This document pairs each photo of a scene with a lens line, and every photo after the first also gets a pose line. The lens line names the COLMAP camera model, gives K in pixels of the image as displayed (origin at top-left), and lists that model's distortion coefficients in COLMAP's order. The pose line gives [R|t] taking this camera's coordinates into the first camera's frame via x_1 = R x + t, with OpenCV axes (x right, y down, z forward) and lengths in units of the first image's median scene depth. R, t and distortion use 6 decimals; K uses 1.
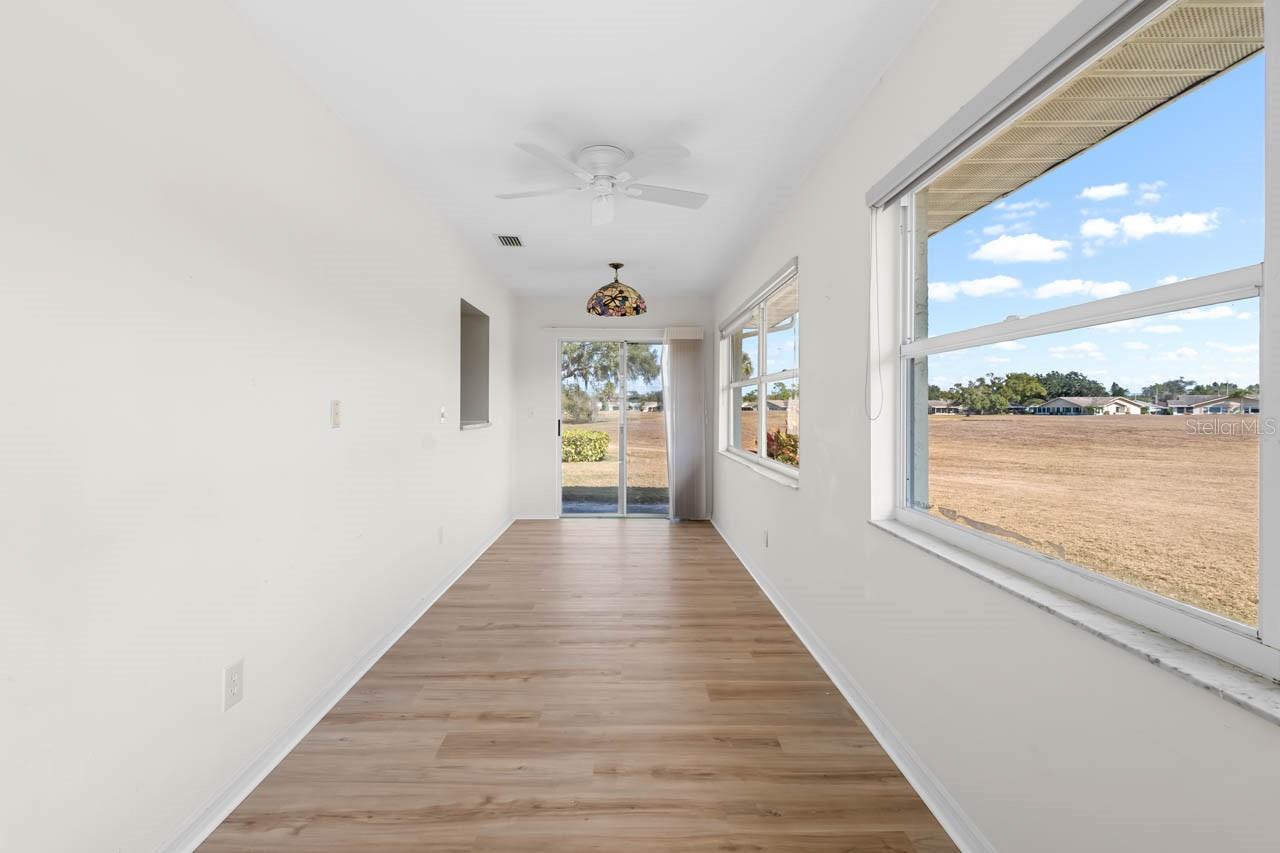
lens RADIAL K [[577.9, 0, 648.3], [0, 577.9, 414.6], [0, 0, 1]] dist [0.009808, -0.003132]
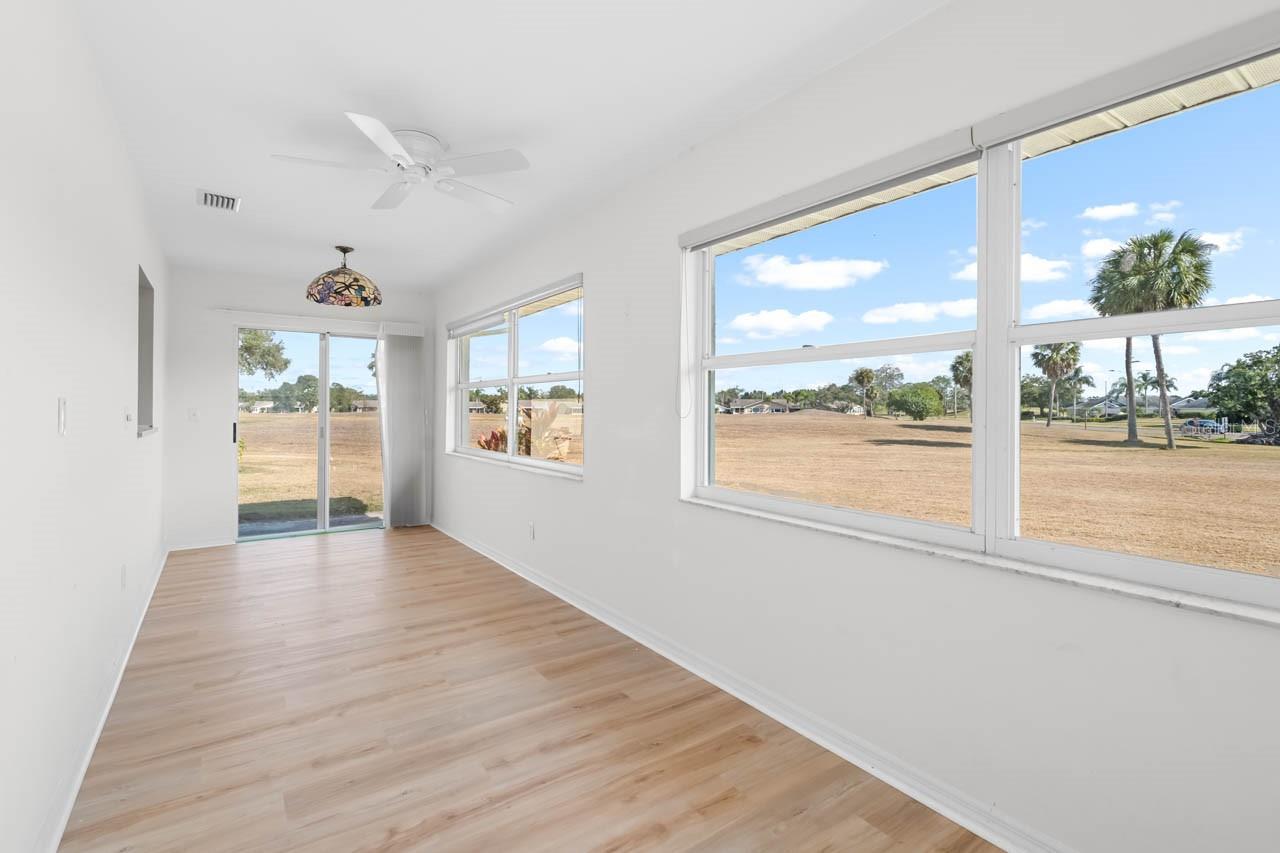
lens RADIAL K [[577.9, 0, 632.7], [0, 577.9, 418.5], [0, 0, 1]] dist [0.009808, -0.003132]
pose [[0.838888, -0.008880, 0.544231, -0.274035], [0.005680, 0.999955, 0.007560, -0.000300], [-0.544274, -0.003250, 0.838901, 0.009392]]
